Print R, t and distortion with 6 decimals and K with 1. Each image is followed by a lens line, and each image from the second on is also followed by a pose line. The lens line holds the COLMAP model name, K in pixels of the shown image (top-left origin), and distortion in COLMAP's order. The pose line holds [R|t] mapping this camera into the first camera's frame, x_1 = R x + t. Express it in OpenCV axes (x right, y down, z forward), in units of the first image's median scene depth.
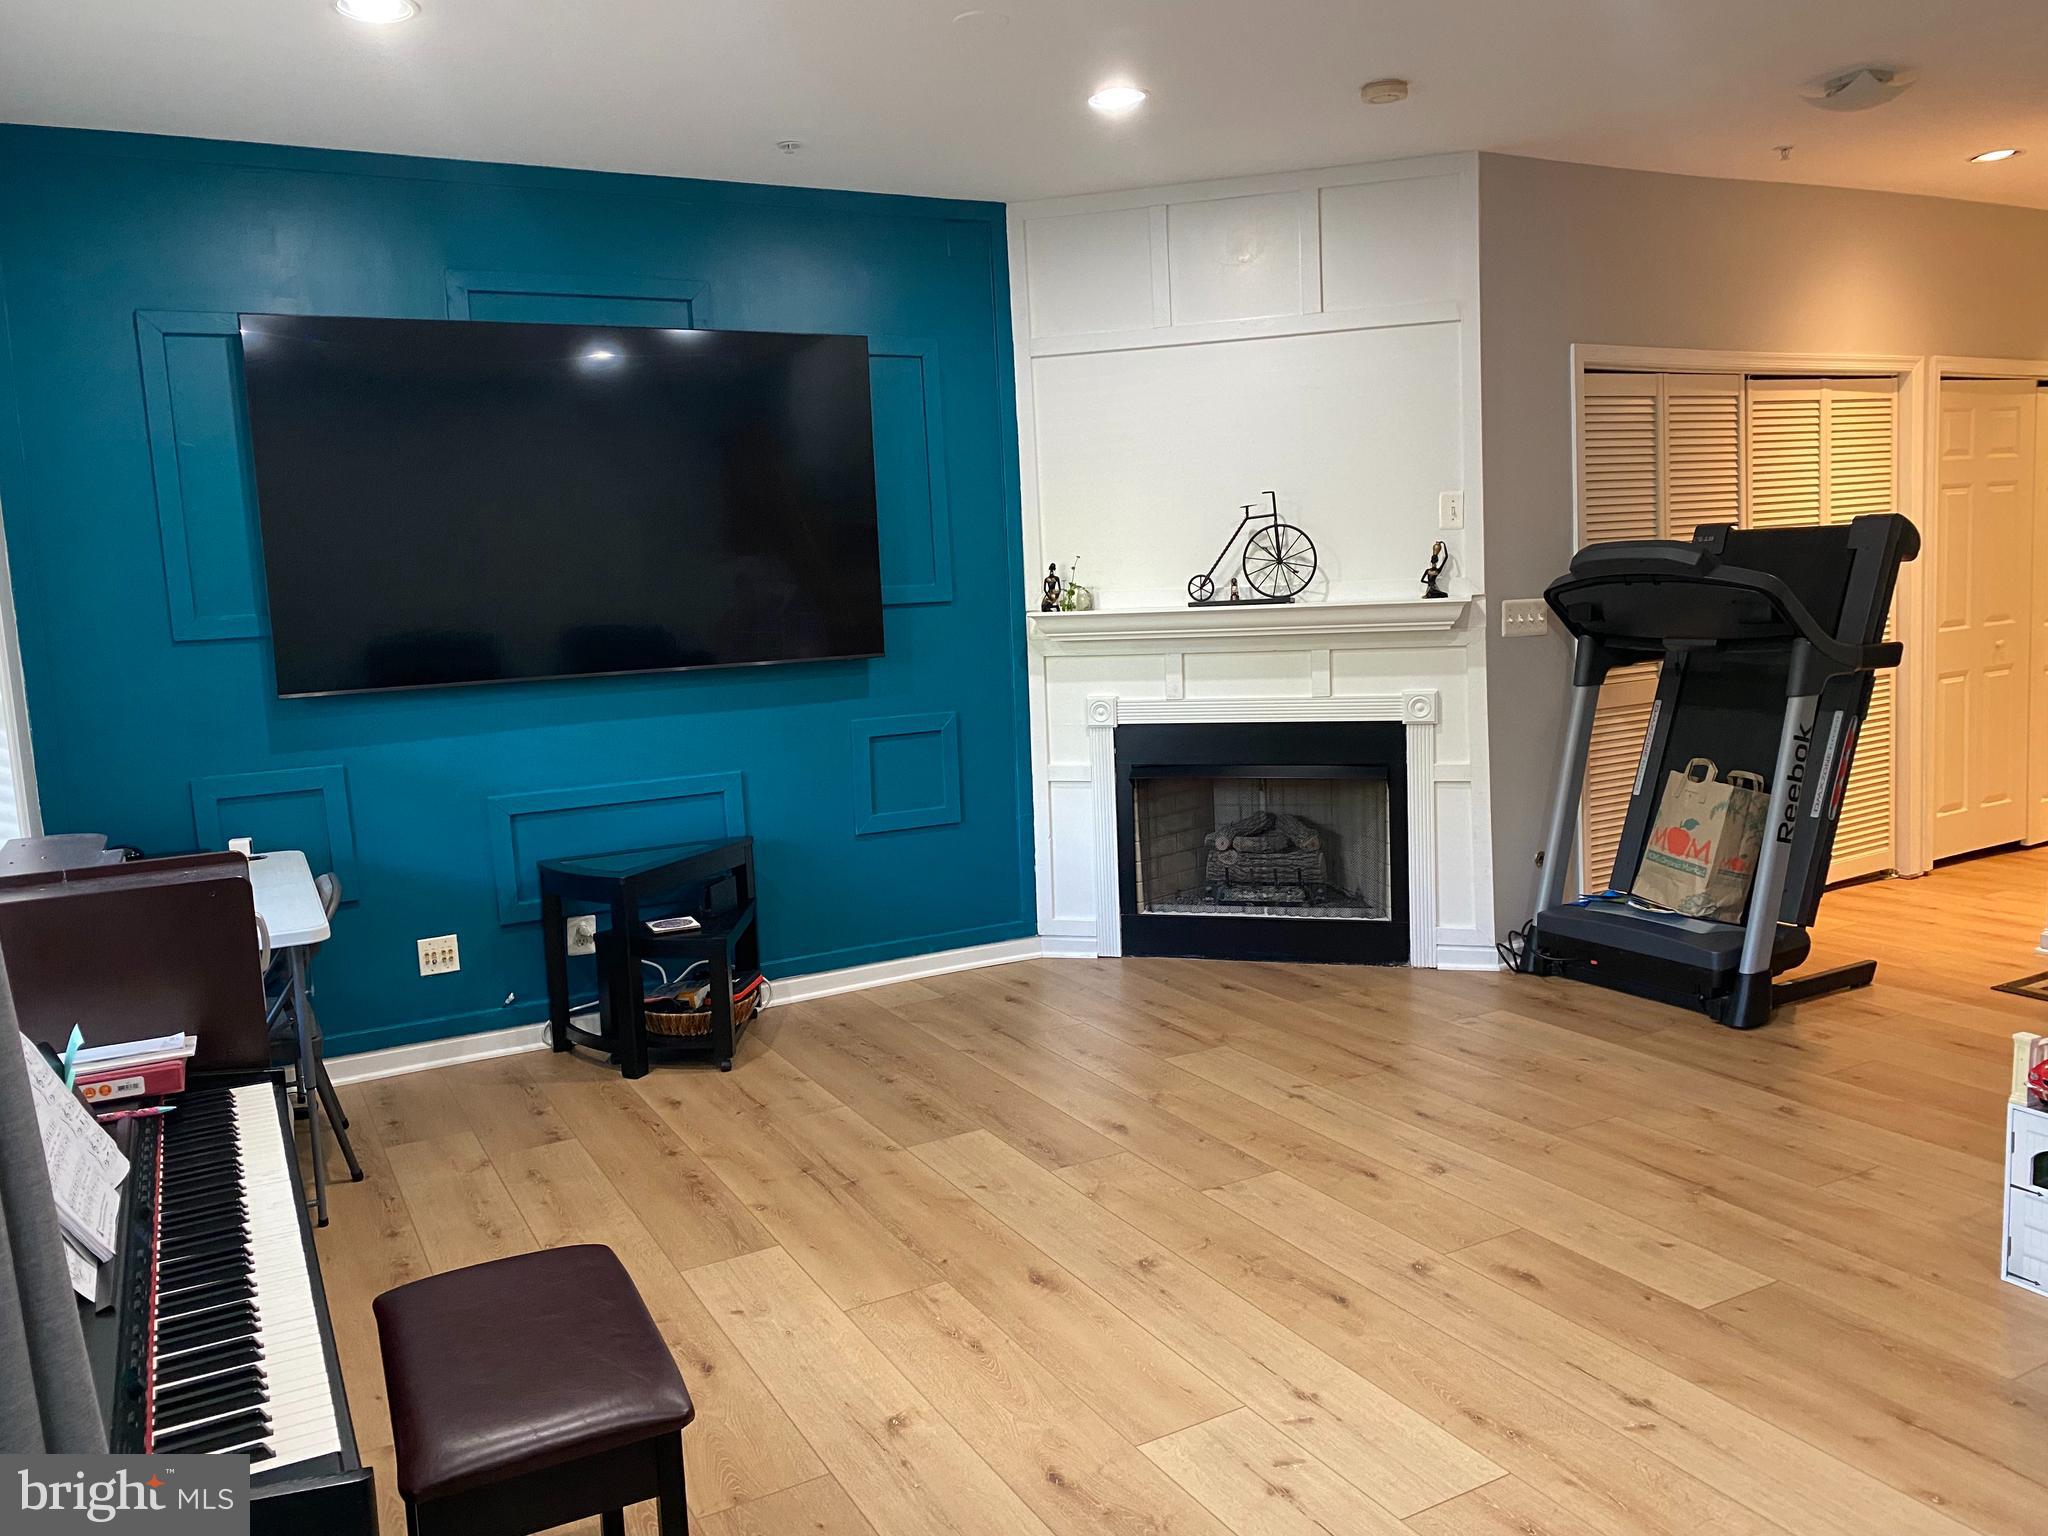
lens RADIAL K [[1564.9, 0, 1024.0], [0, 1564.9, 768.0], [0, 0, 1]] dist [0.011420, 0.000514]
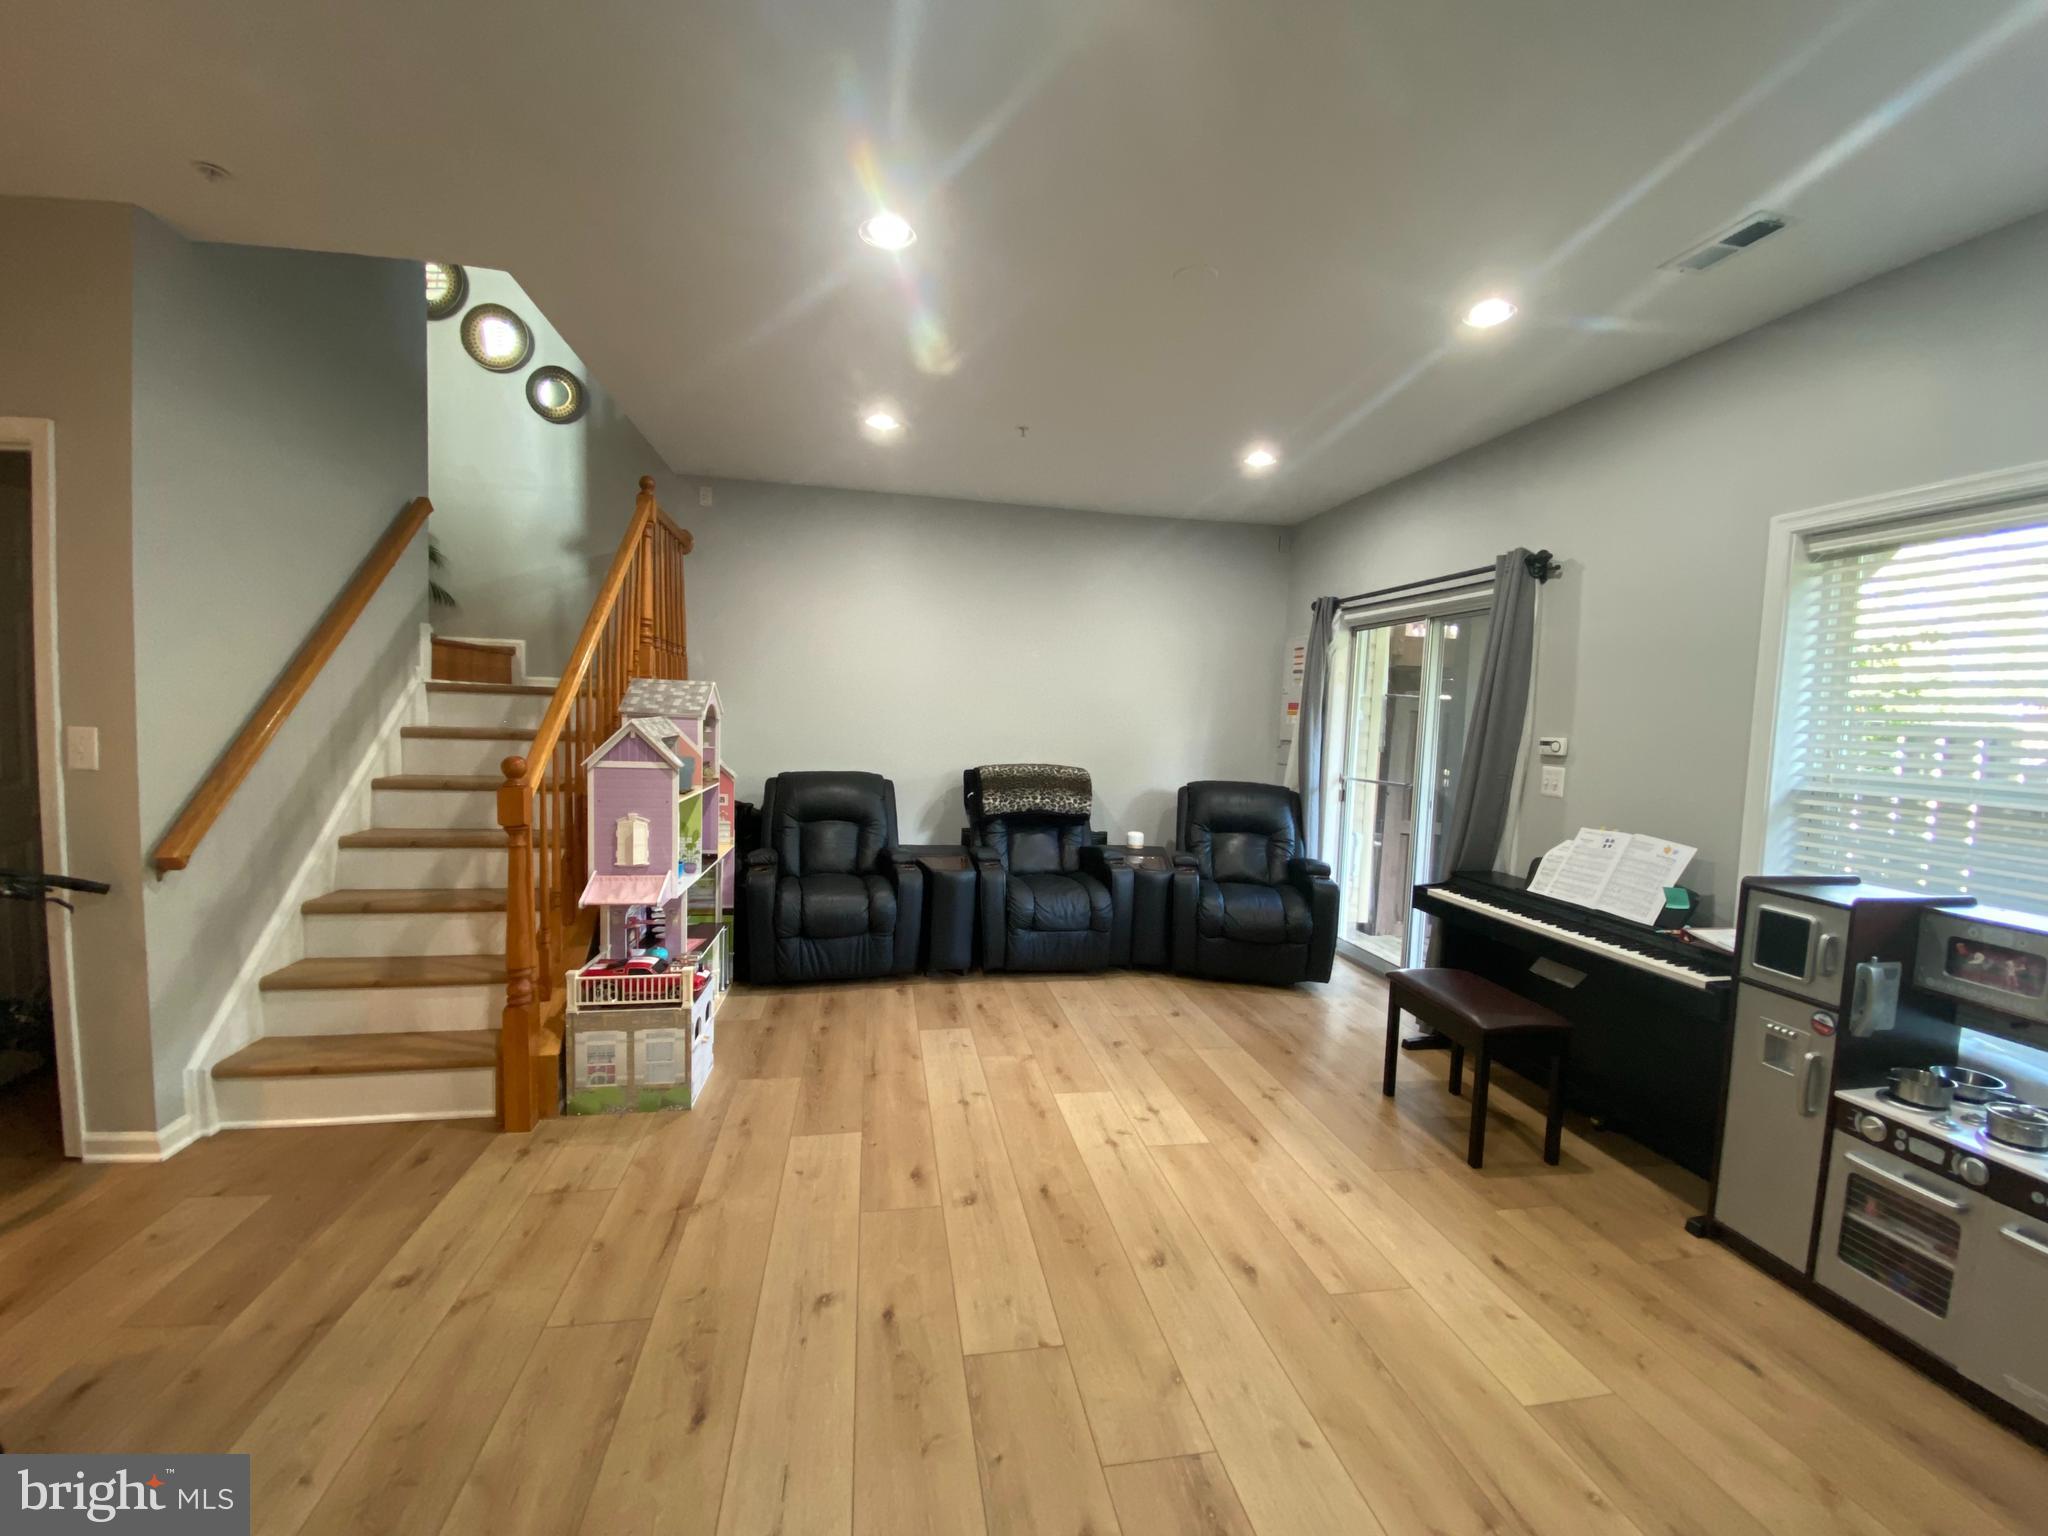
lens RADIAL K [[827.9, 0, 1024.0], [0, 827.9, 768.0], [0, 0, 1]] dist [-0.000526, -0.000081]
pose [[-0.951100, -0.012122, 0.308647, -0.018465], [0.044693, 0.983314, 0.176341, -0.188096], [-0.305634, 0.181512, -0.934688, 1.575852]]
